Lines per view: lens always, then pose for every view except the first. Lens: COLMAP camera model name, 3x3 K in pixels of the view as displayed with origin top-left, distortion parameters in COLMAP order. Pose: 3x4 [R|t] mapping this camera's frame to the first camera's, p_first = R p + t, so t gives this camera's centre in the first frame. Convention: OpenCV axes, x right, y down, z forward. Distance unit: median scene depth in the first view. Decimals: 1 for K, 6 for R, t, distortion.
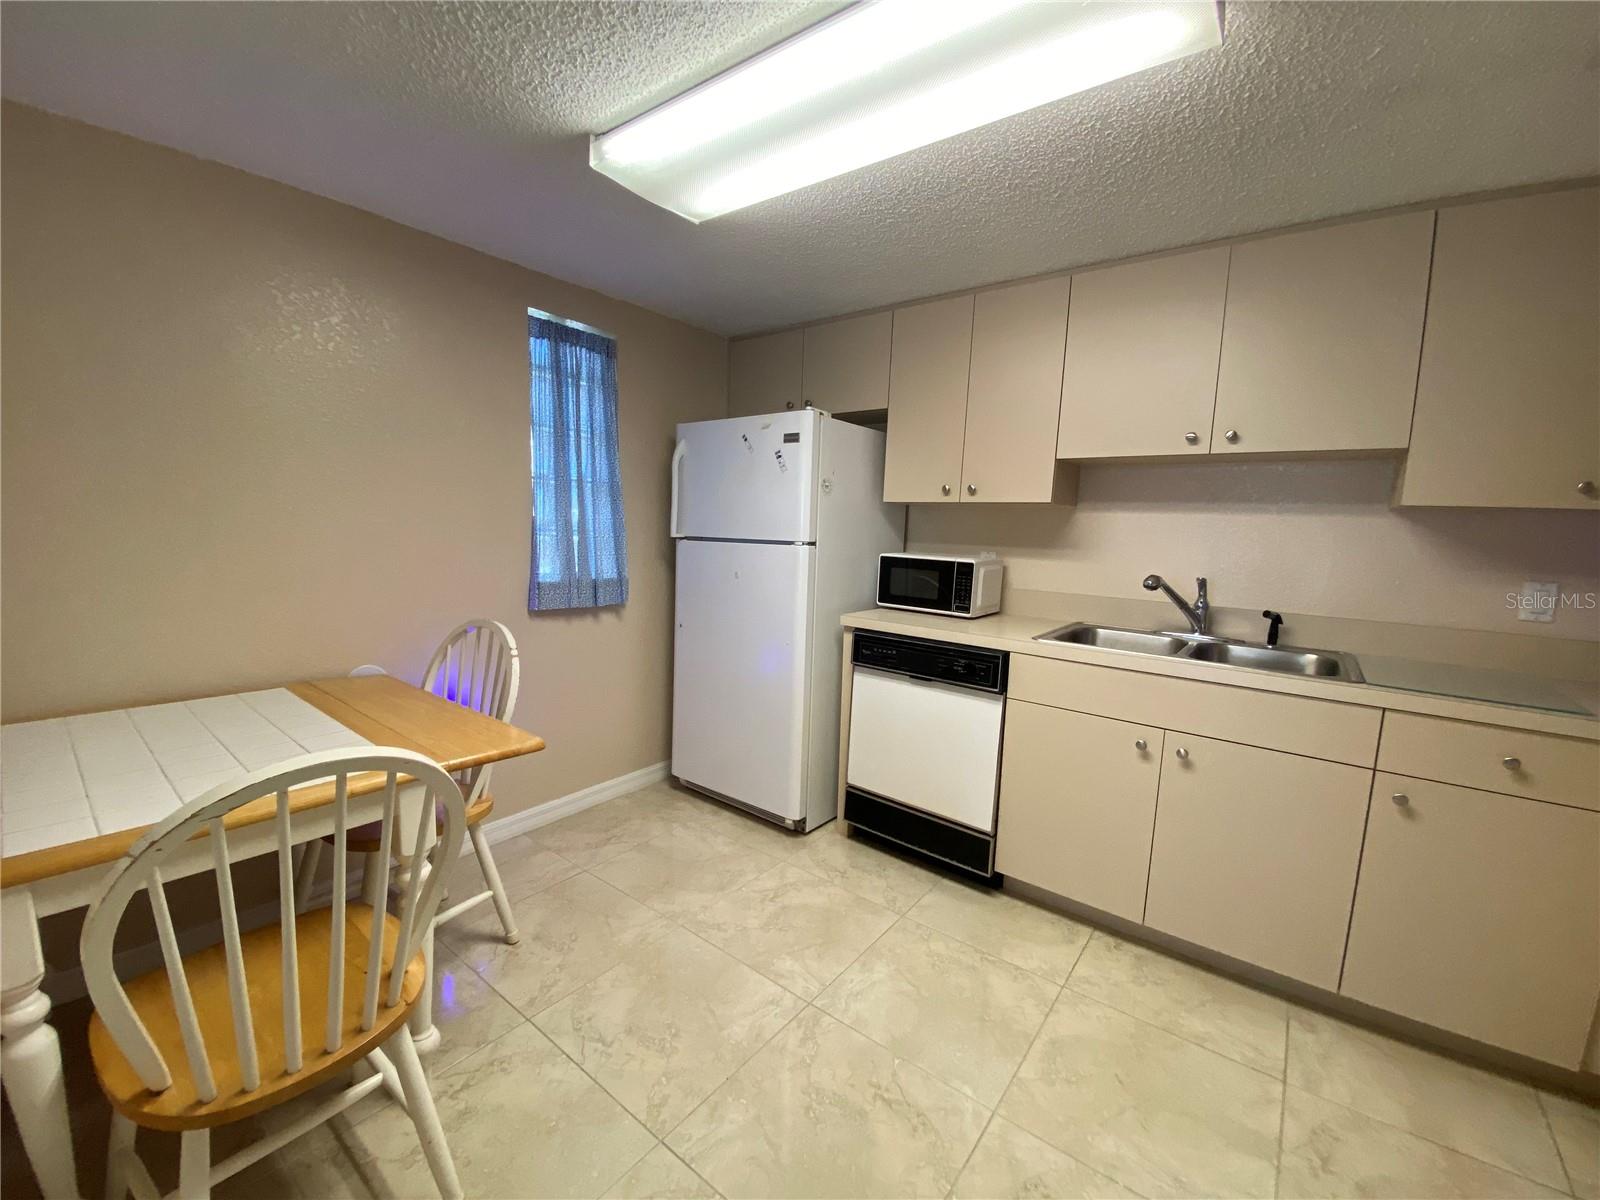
lens RADIAL K [[645.4, 0, 803.0], [0, 645.4, 604.1], [0, 0, 1]] dist [0.011292, -0.013270]
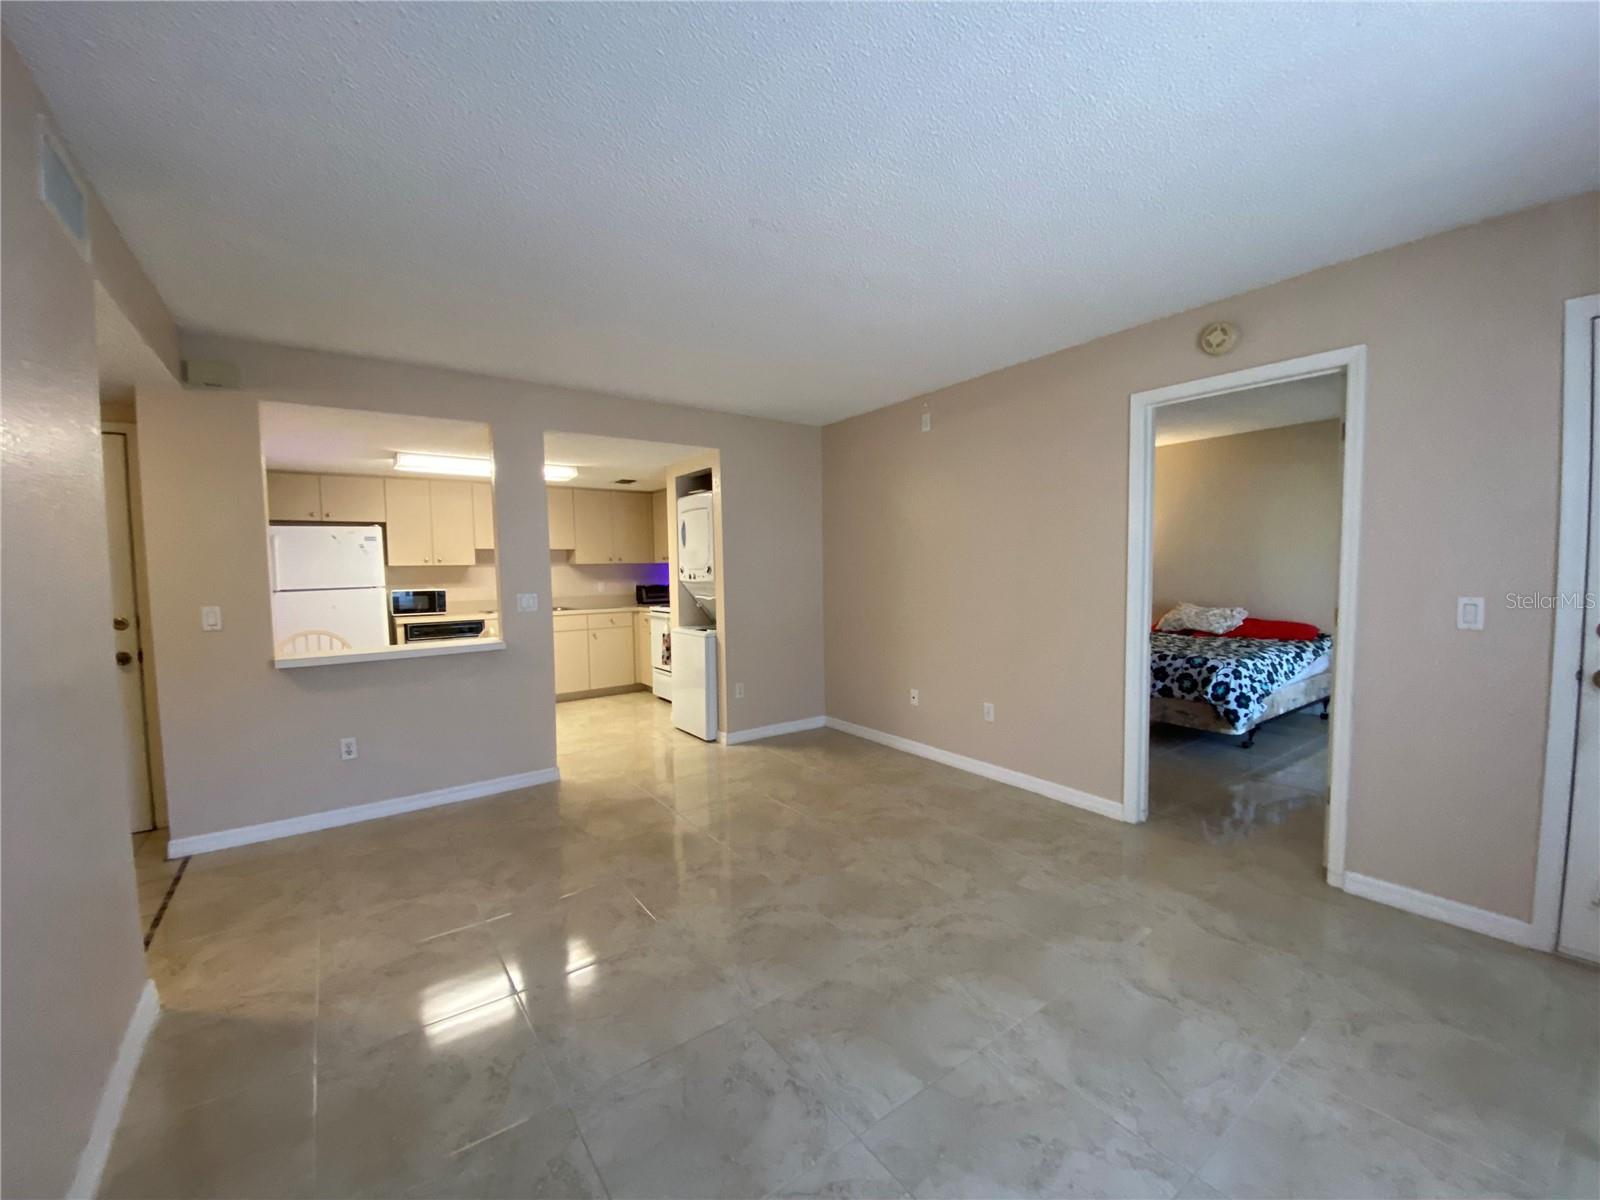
lens RADIAL K [[645.4, 0, 809.9], [0, 645.4, 605.6], [0, 0, 1]] dist [0.011292, -0.013270]
pose [[0.269616, -0.096783, 0.958092, -1.853829], [0.146801, 0.987438, 0.058436, 0.053469], [-0.951712, 0.124894, 0.280437, -1.052507]]
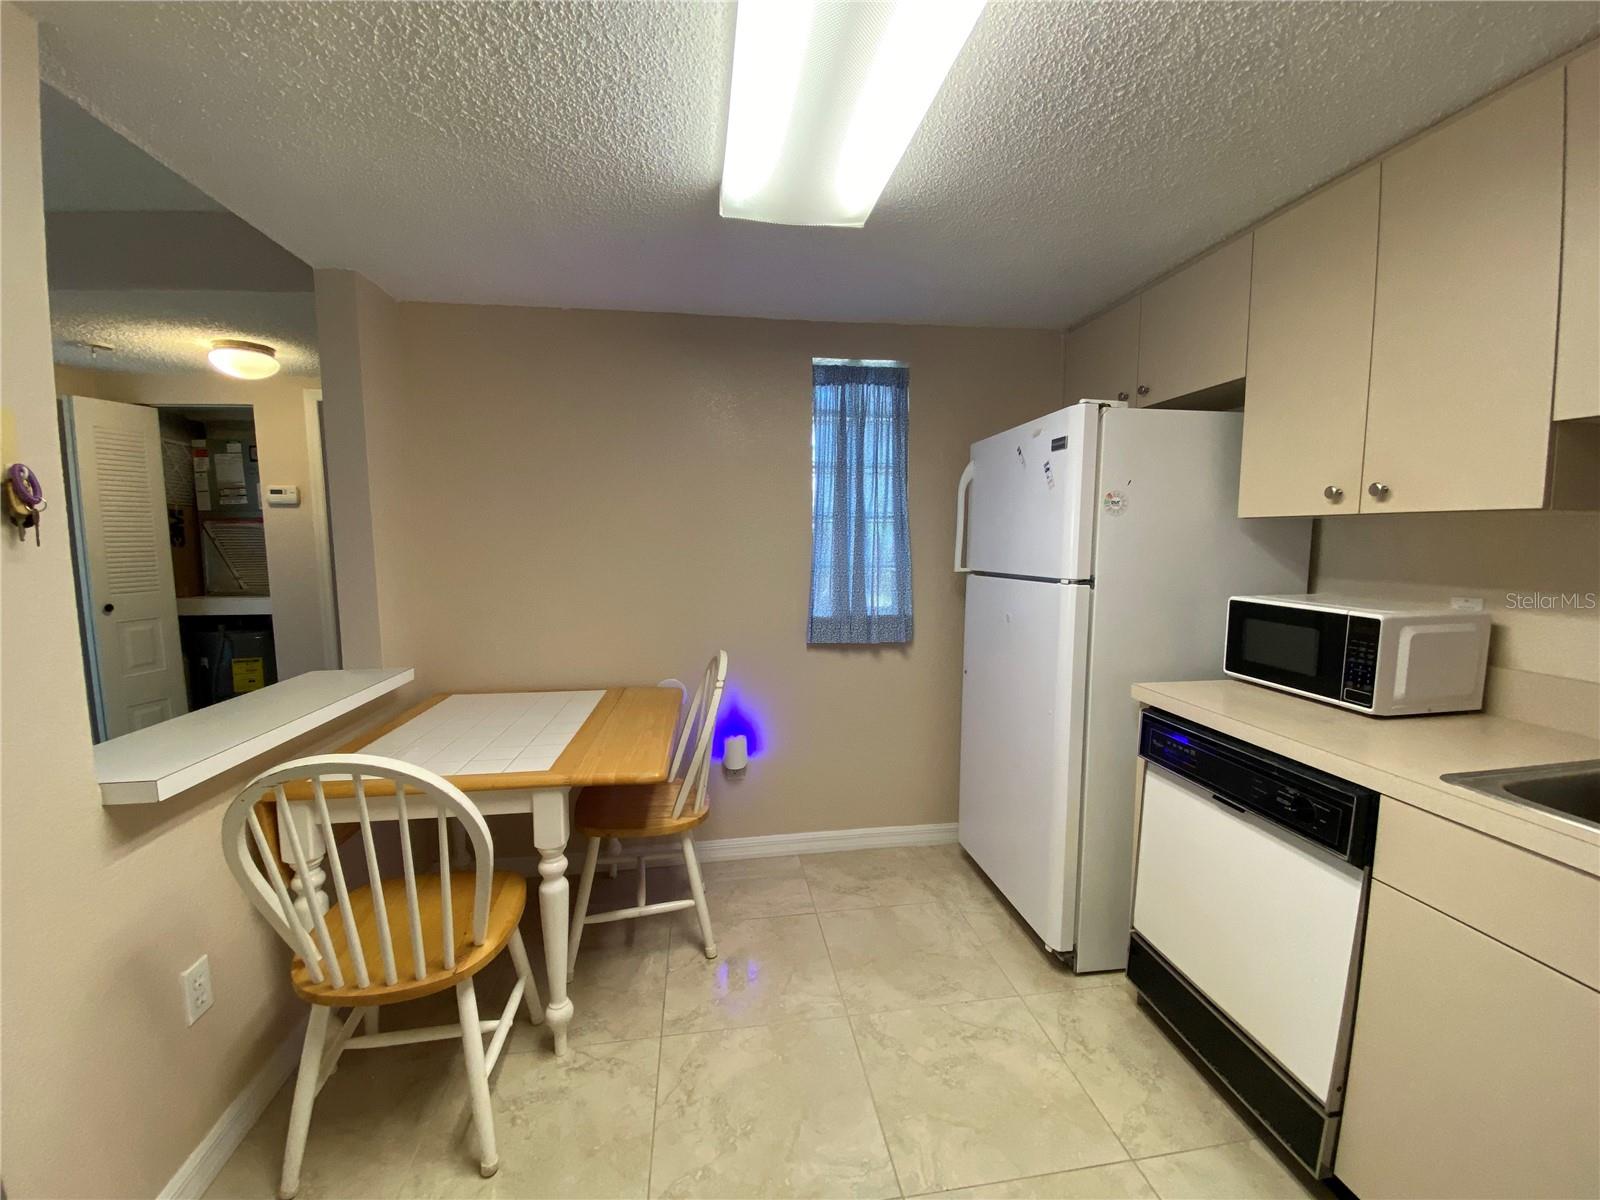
lens RADIAL K [[645.4, 0, 797.2], [0, 645.4, 603.6], [0, 0, 1]] dist [0.011292, -0.013270]
pose [[0.714954, 0.033526, -0.698367, 0.327651], [-0.057016, 0.998319, -0.010444, -0.047826], [0.696843, 0.047285, 0.715664, 0.265534]]
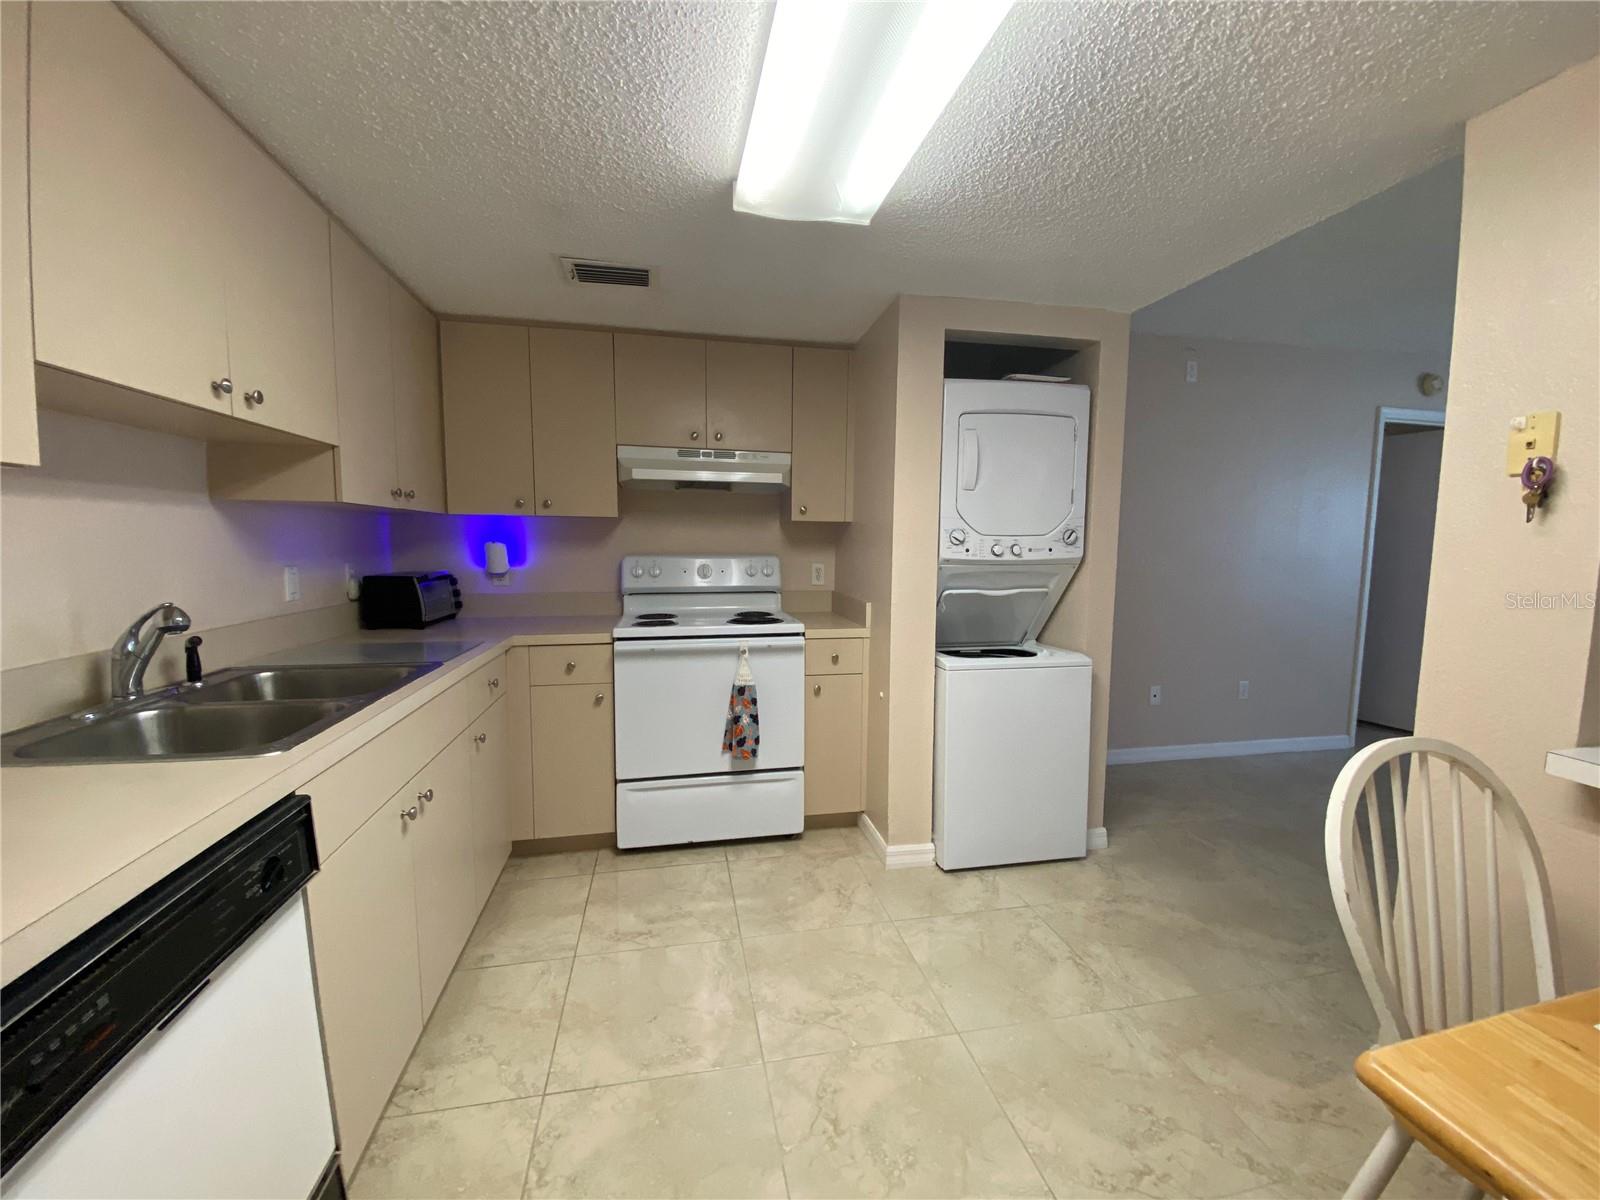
lens RADIAL K [[645.4, 0, 799.7], [0, 645.4, 602.3], [0, 0, 1]] dist [0.011292, -0.013270]
pose [[-0.753823, -0.100993, 0.649270, -0.250958], [0.048879, 0.976761, 0.208684, -0.138791], [-0.655257, 0.189046, -0.731369, 1.035733]]
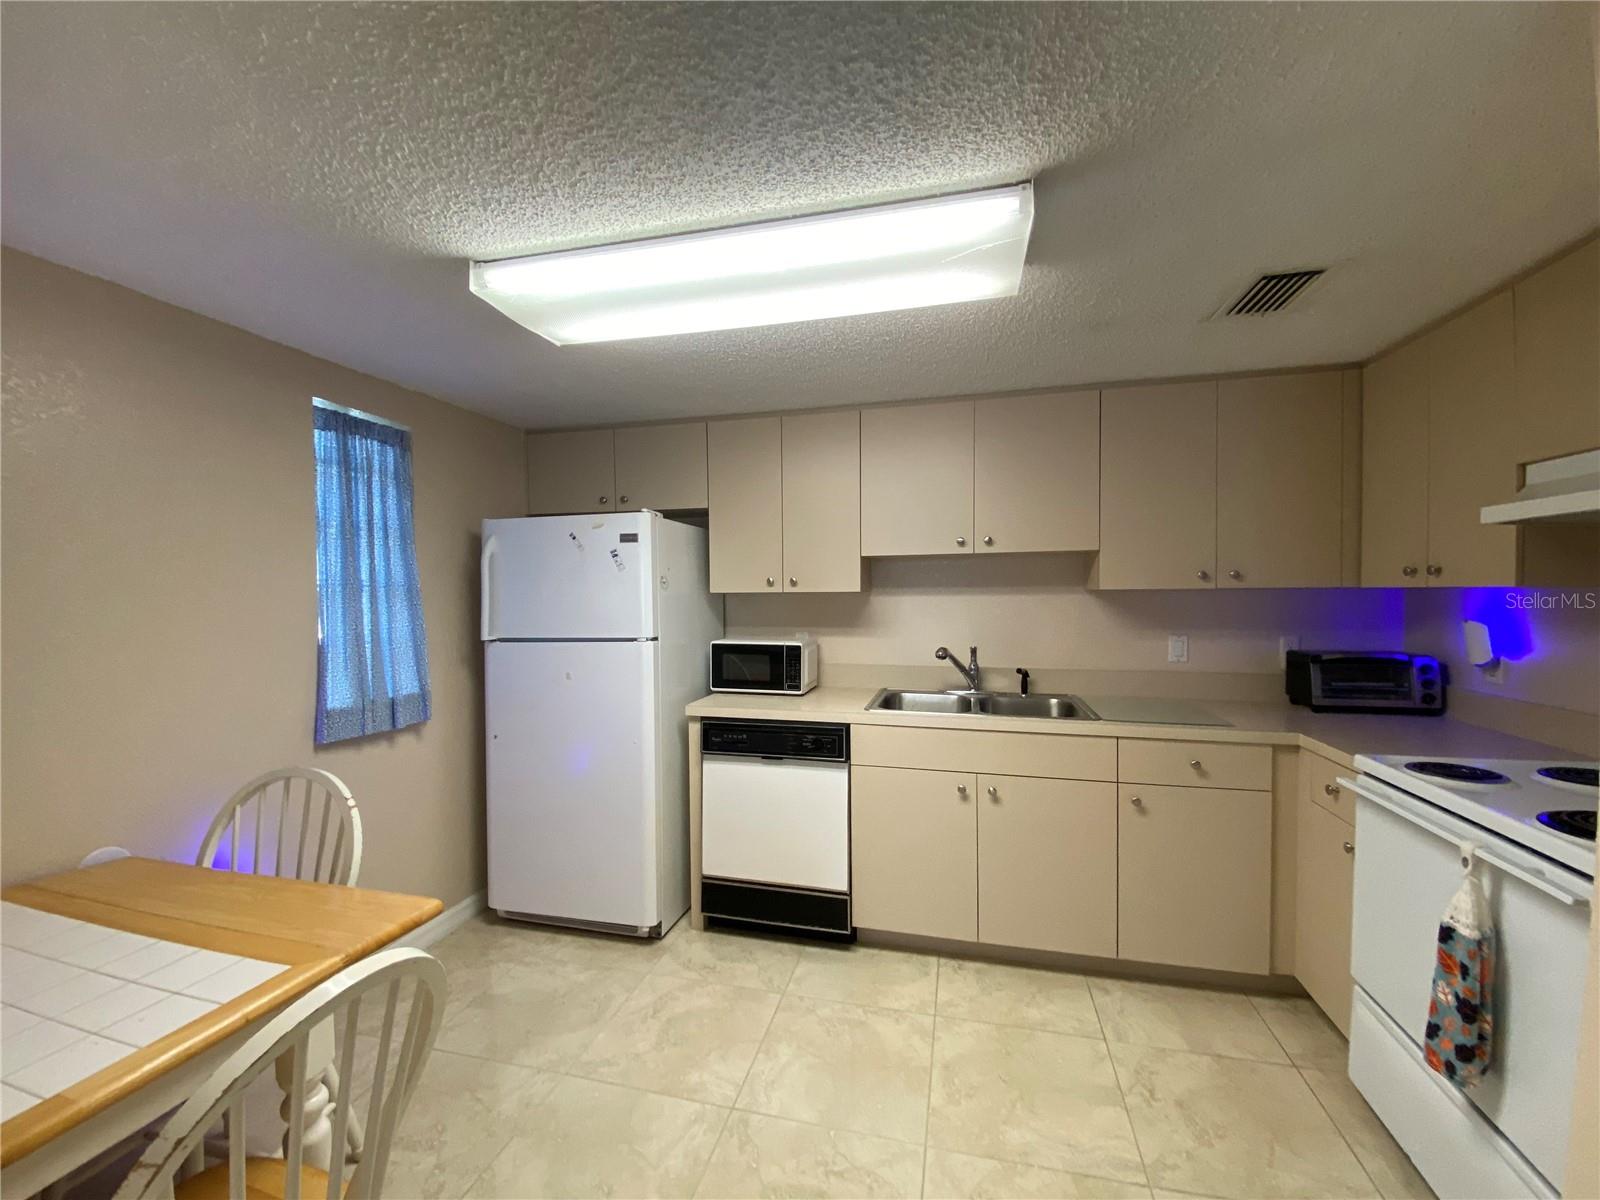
lens RADIAL K [[645.4, 0, 801.1], [0, 645.4, 602.7], [0, 0, 1]] dist [0.011292, -0.013270]
pose [[0.915979, -0.050395, 0.398049, -0.194304], [0.090129, 0.992570, -0.081738, -0.052849], [-0.390973, 0.110746, 0.913715, -0.032627]]
